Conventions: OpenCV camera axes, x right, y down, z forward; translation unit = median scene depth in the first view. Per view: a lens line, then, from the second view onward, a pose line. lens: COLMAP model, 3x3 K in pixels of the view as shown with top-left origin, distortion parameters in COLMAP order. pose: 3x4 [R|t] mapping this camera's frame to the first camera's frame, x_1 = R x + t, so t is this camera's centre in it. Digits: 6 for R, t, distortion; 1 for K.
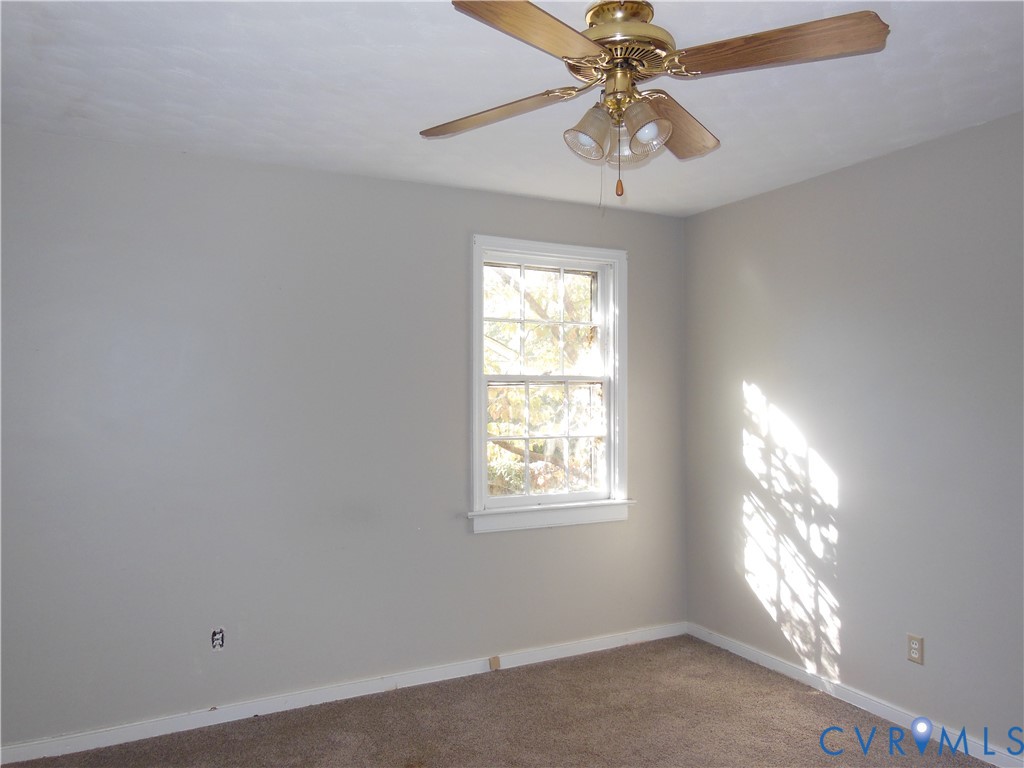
lens RADIAL K [[770.8, 0, 512.0], [0, 770.8, 382.6], [0, 0, 1]] dist [0.010203, 0.049056]
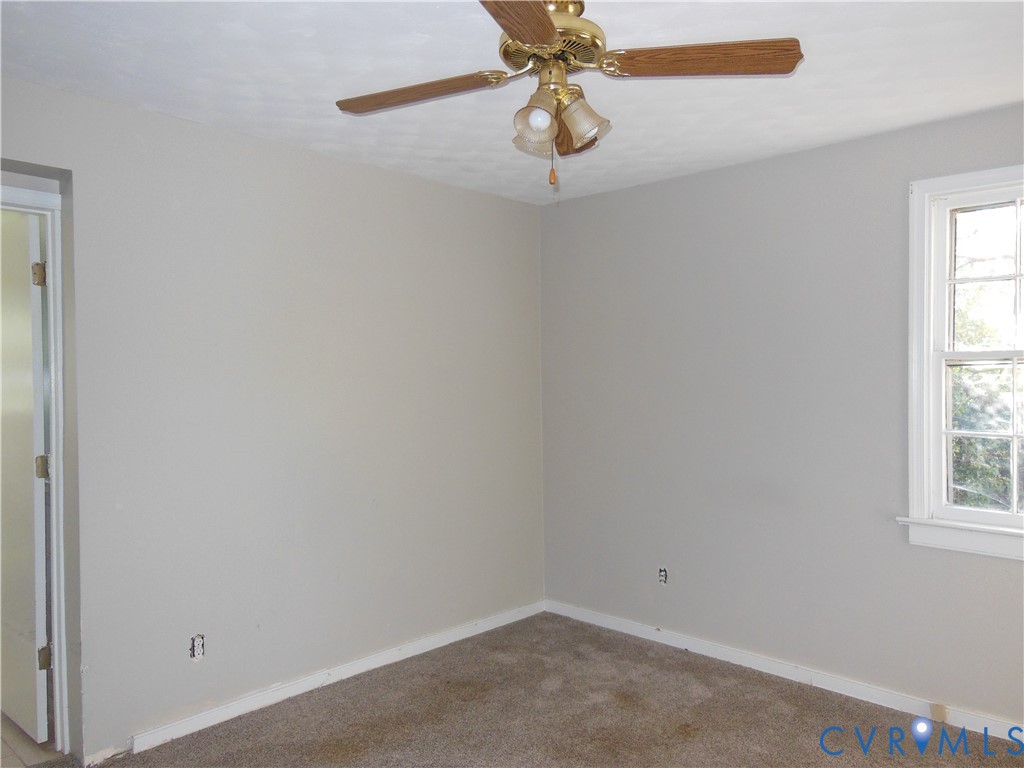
lens RADIAL K [[770.8, 0, 512.2], [0, 770.8, 381.7], [0, 0, 1]] dist [0.010203, 0.049056]
pose [[0.326291, 0.002955, -0.945265, 0.608185], [0.012009, 0.999901, 0.007271, 0.009925], [0.945193, -0.013724, 0.326224, 0.328976]]
